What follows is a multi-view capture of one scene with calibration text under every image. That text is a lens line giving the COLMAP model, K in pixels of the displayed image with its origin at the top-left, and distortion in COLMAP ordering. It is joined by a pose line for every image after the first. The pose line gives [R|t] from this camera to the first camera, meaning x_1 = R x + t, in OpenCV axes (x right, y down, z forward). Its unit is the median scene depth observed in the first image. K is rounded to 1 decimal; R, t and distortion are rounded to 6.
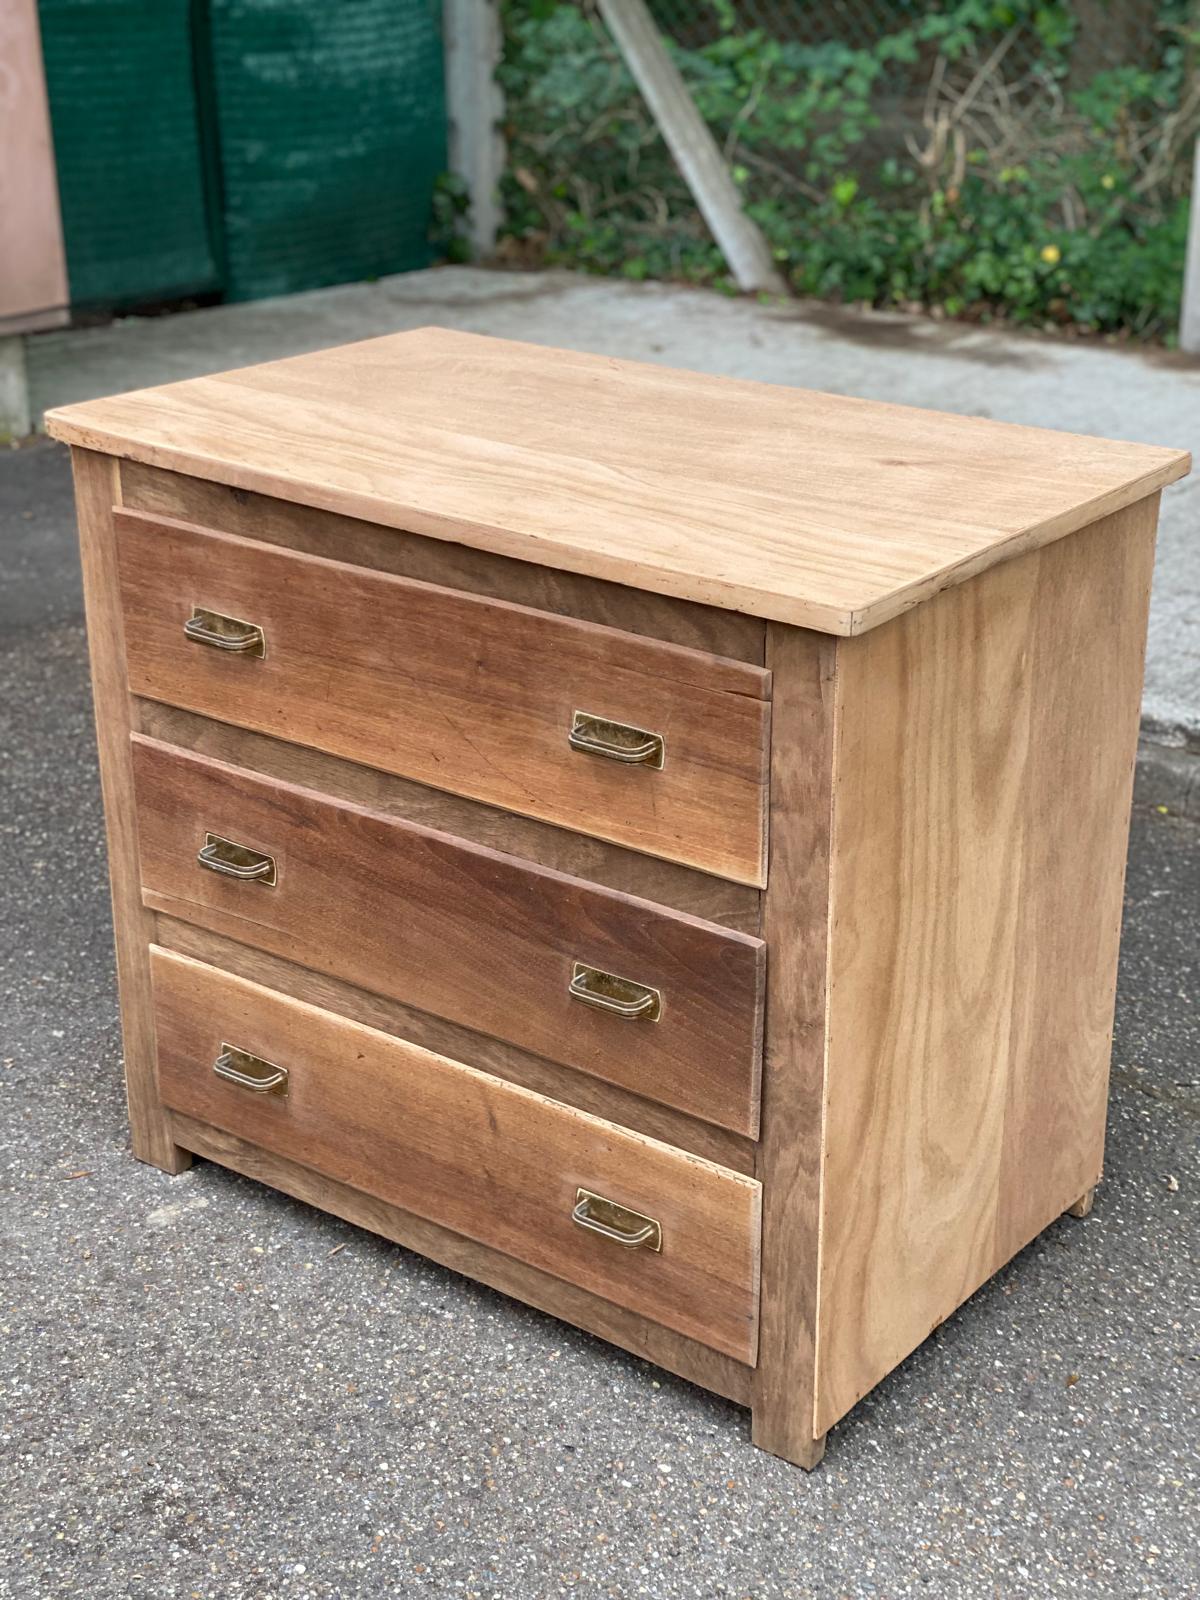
lens RADIAL K [[2400.6, 0, 602.5], [0, 2400.6, 807.5], [0, 0, 1]] dist [0.110329, 0.000000]
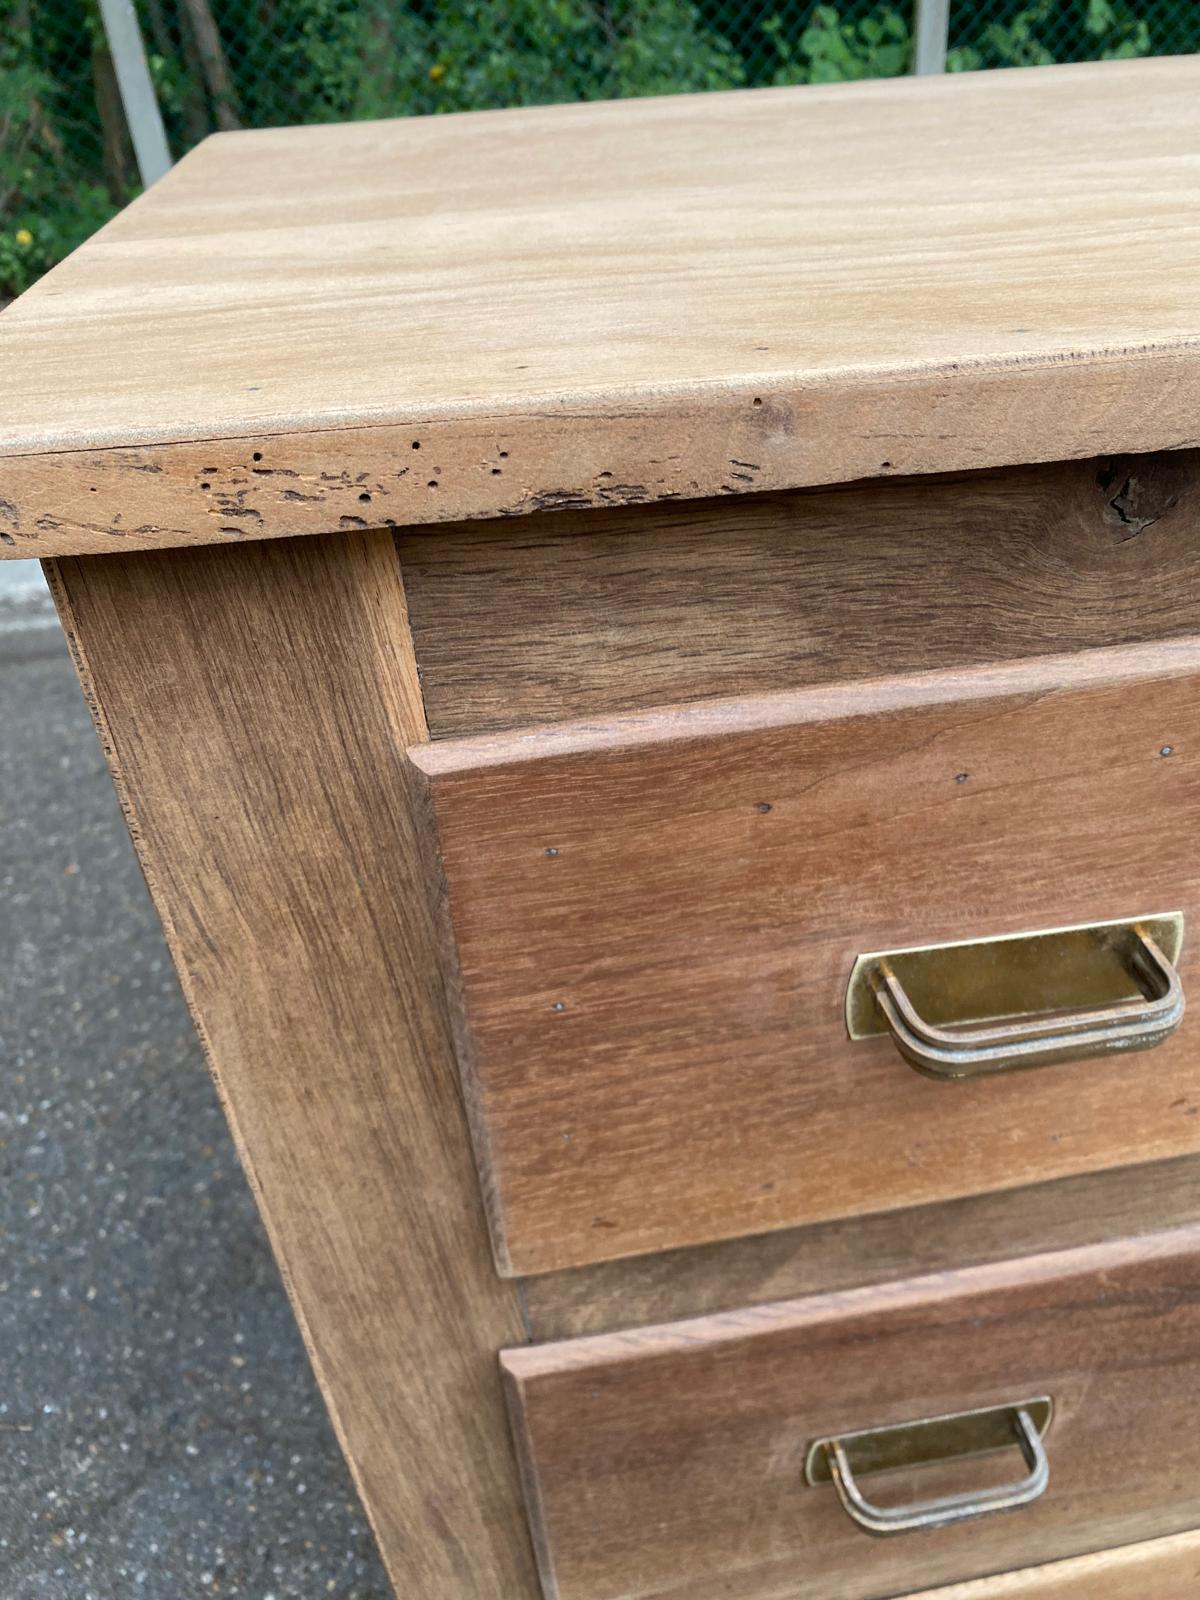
lens RADIAL K [[1228.9, 0, 620.2], [0, 1228.9, 787.6], [0, 0, 1]] dist [0.012519, -0.015320]
pose [[0.675015, -0.442191, 0.590611, -0.270179], [0.338164, 0.896891, 0.285012, -0.154866], [-0.655744, 0.007336, 0.754948, 0.941044]]
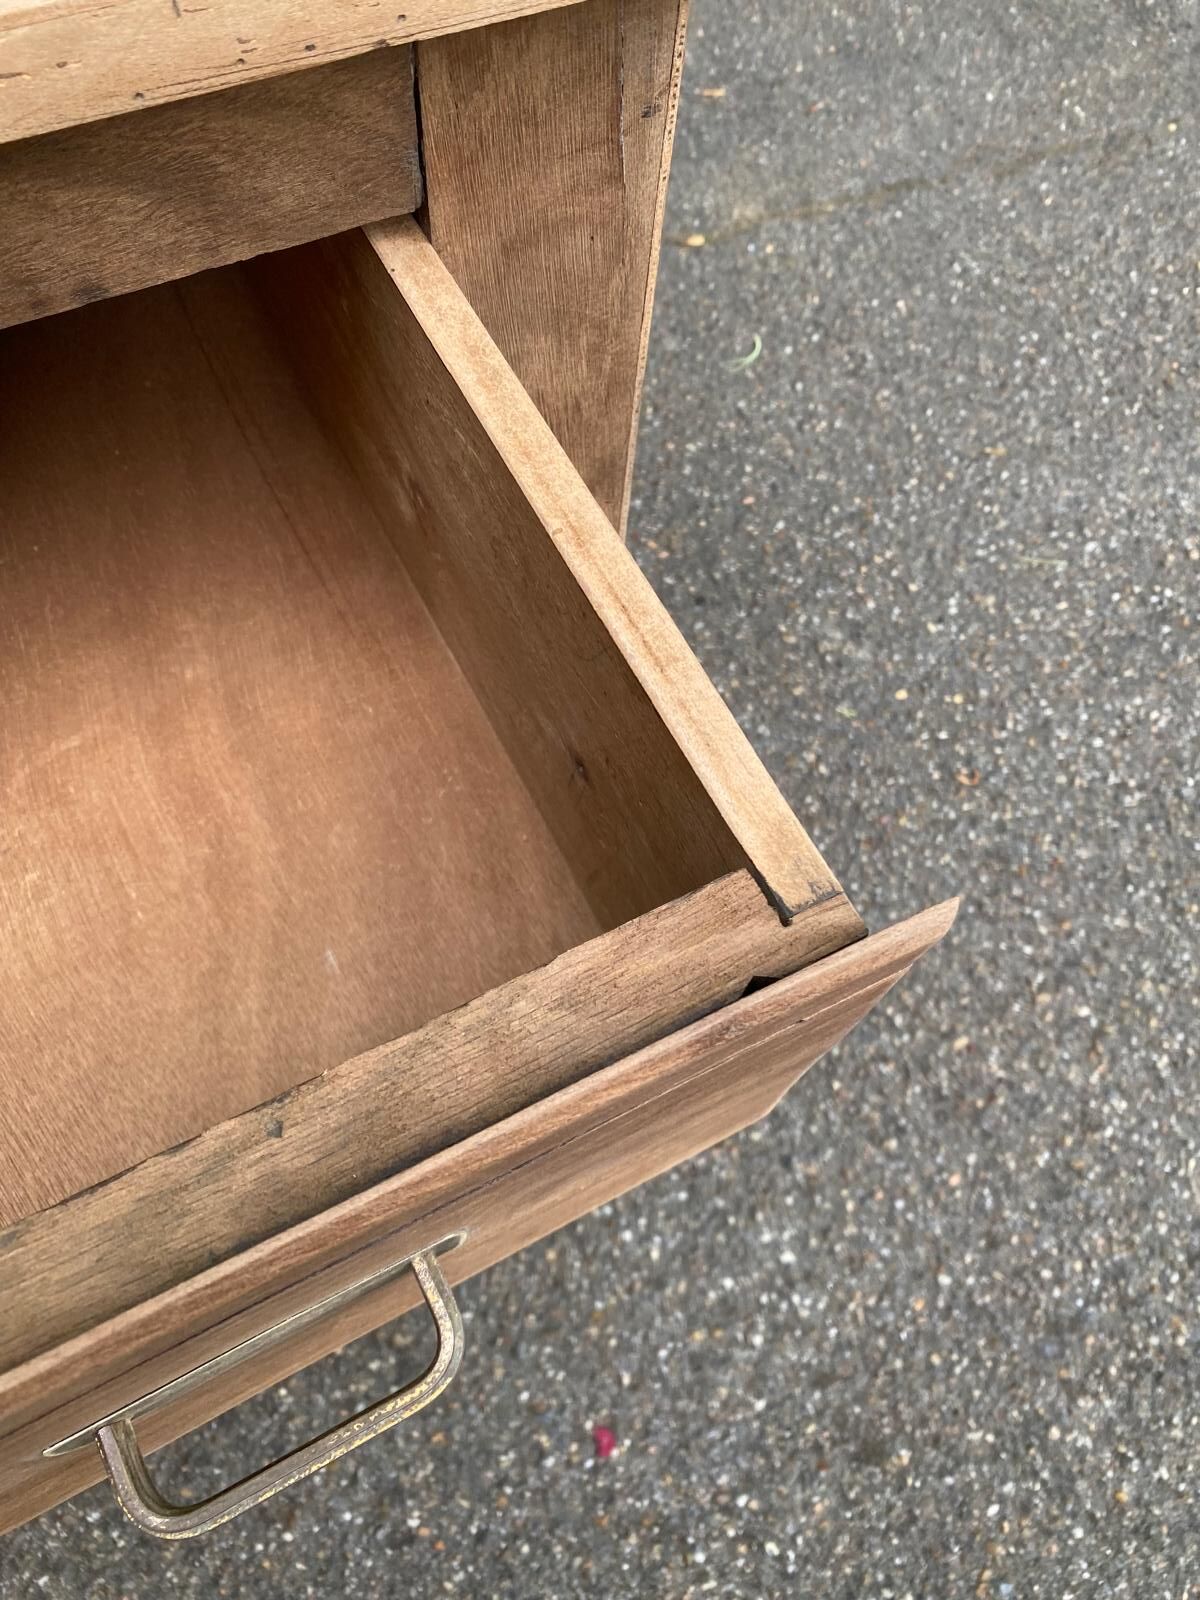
lens RADIAL K [[1228.9, 0, 595.4], [0, 1228.9, 783.9], [0, 0, 1]] dist [0.012519, -0.015320]
pose [[0.445452, -0.791629, 0.418206, -0.041011], [0.304281, 0.573166, 0.760850, -0.108519], [-0.842013, -0.211670, 0.496196, 0.759416]]
